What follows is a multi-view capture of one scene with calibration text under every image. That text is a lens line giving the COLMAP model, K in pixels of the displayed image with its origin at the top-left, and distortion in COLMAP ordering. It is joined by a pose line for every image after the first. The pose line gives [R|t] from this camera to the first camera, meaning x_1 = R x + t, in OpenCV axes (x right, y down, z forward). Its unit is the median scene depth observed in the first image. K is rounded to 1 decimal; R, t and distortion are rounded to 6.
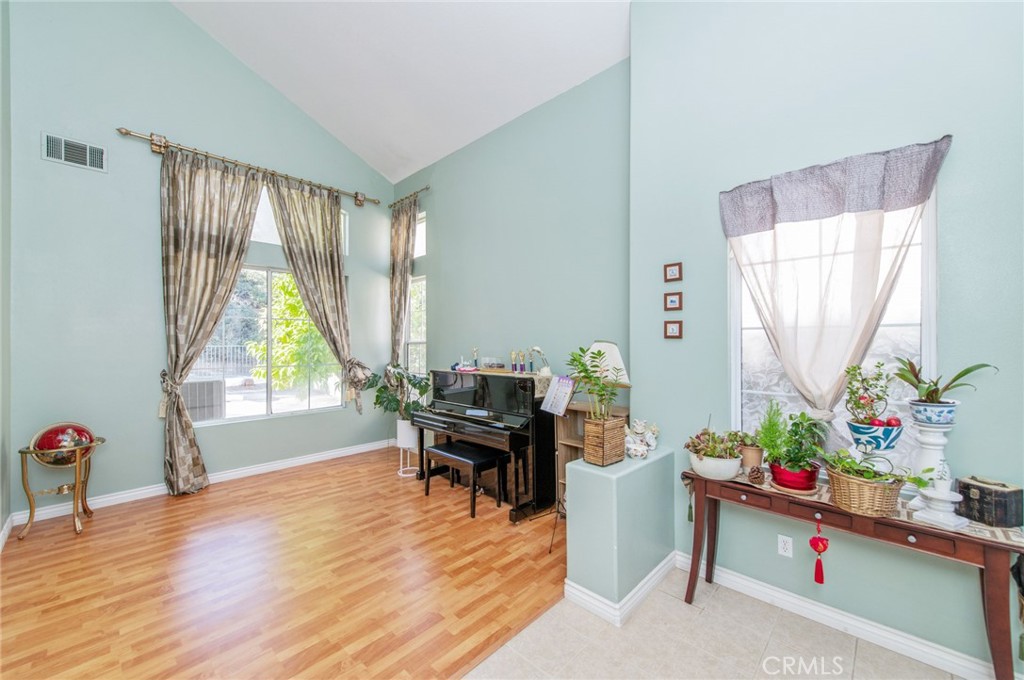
lens RADIAL K [[399.7, 0, 511.8], [0, 399.7, 341.8], [0, 0, 1]] dist [0.017491, -0.004995]
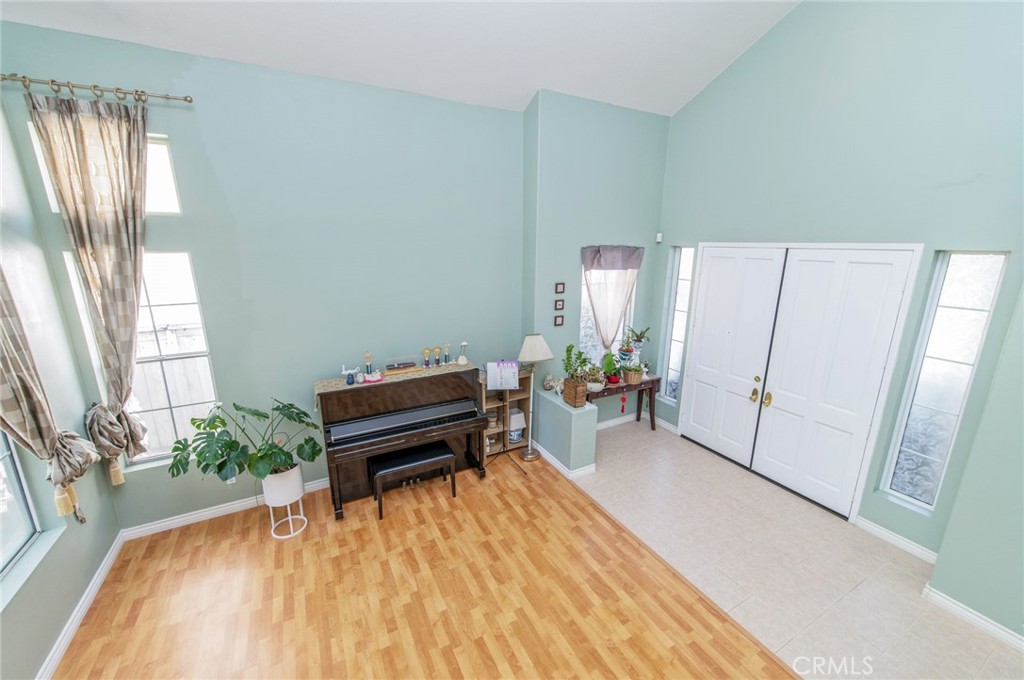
lens RADIAL K [[399.7, 0, 513.6], [0, 399.7, 340.9], [0, 0, 1]] dist [0.017491, -0.004995]
pose [[0.298645, -0.230245, 0.926174, -0.976380], [-0.010432, 0.969616, 0.244408, -0.277843], [-0.954307, -0.082653, 0.287169, 0.509530]]
